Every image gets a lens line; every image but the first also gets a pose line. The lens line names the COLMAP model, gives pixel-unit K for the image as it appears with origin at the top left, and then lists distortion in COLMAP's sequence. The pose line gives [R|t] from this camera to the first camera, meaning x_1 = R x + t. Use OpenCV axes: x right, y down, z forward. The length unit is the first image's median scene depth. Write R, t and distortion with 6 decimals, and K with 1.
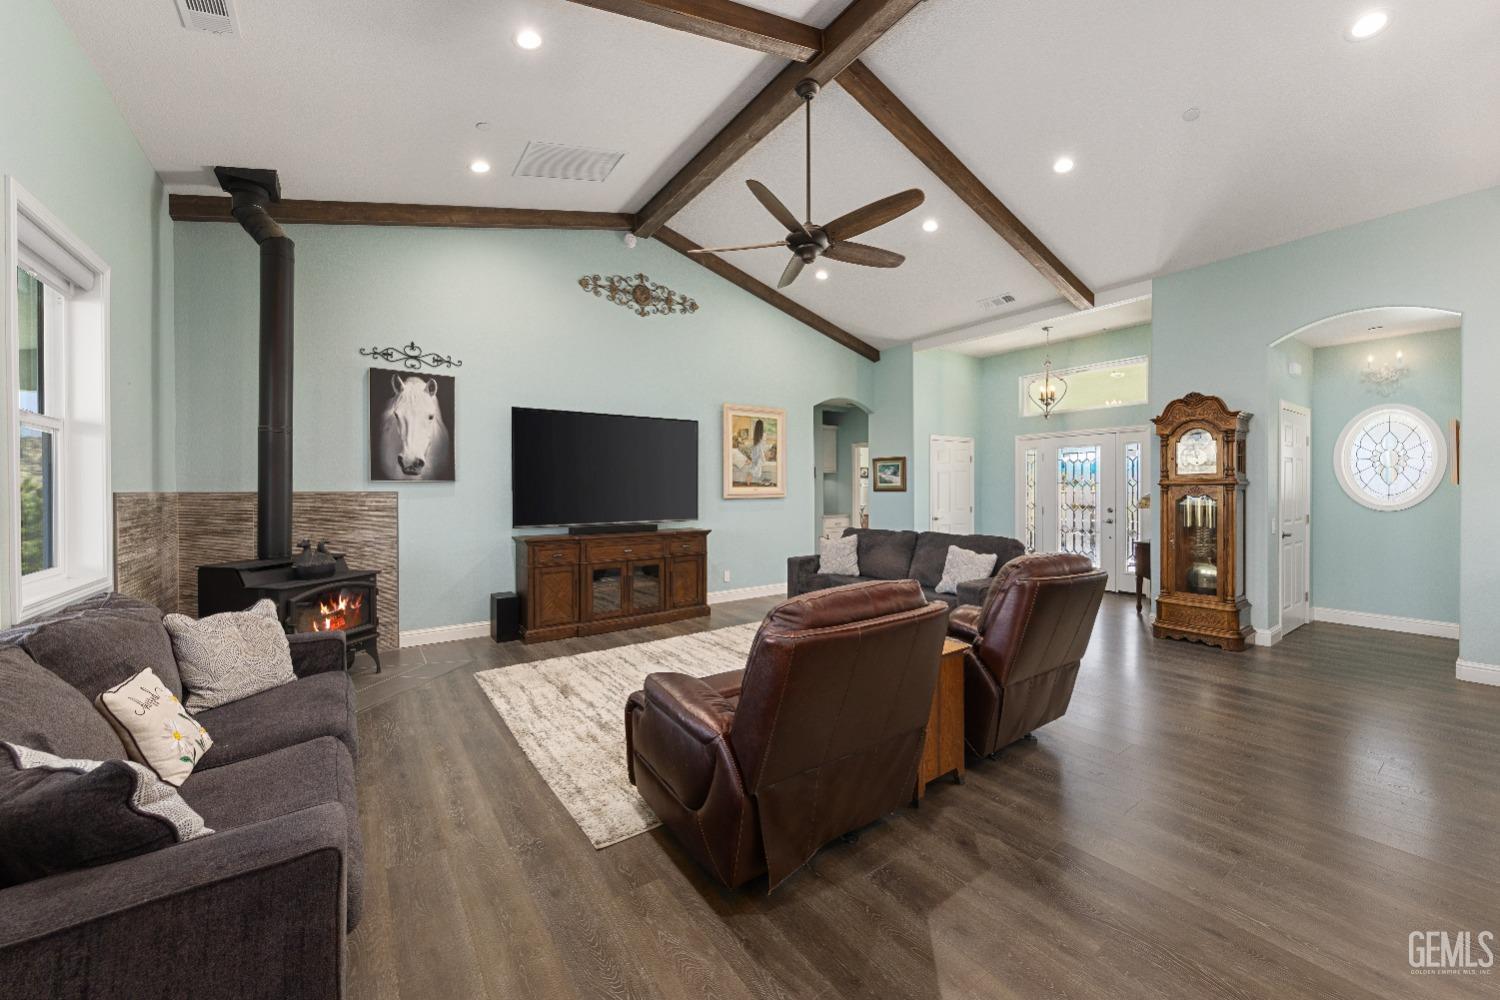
lens RADIAL K [[562.2, 0, 754.0], [0, 562.2, 495.2], [0, 0, 1]] dist [0.003793, -0.000281]
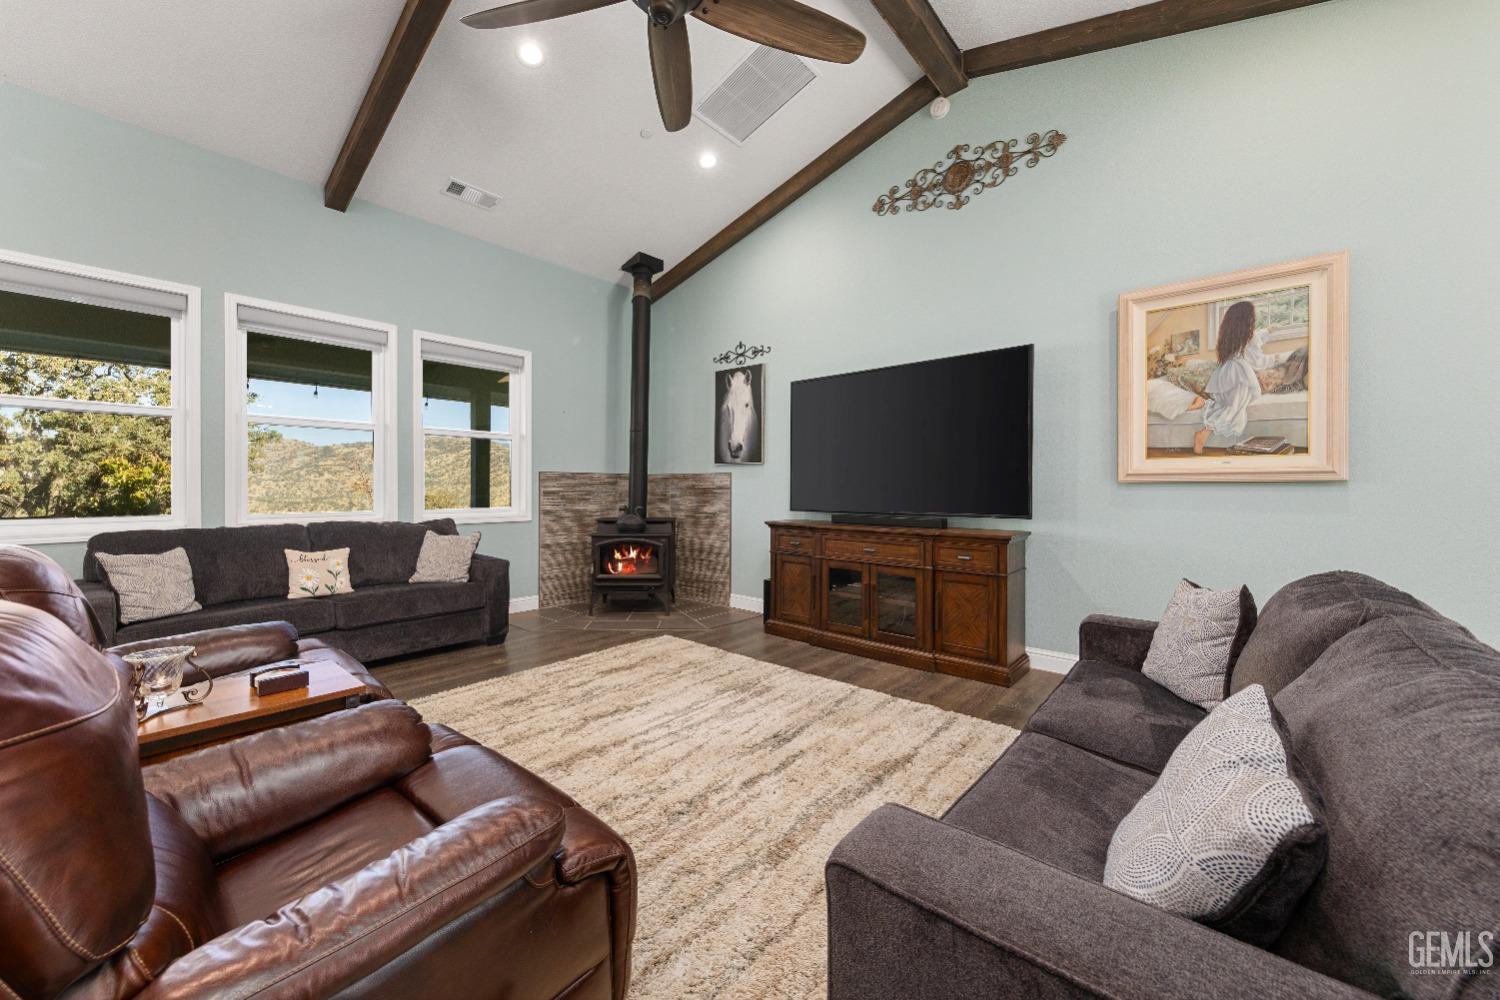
lens RADIAL K [[562.2, 0, 754.0], [0, 562.2, 490.8], [0, 0, 1]] dist [0.003793, -0.000281]
pose [[0.222523, 0.015012, -0.974812, 0.450184], [-0.010883, 0.999857, 0.012913, 0.013610], [0.974867, 0.007736, 0.222654, 0.681174]]
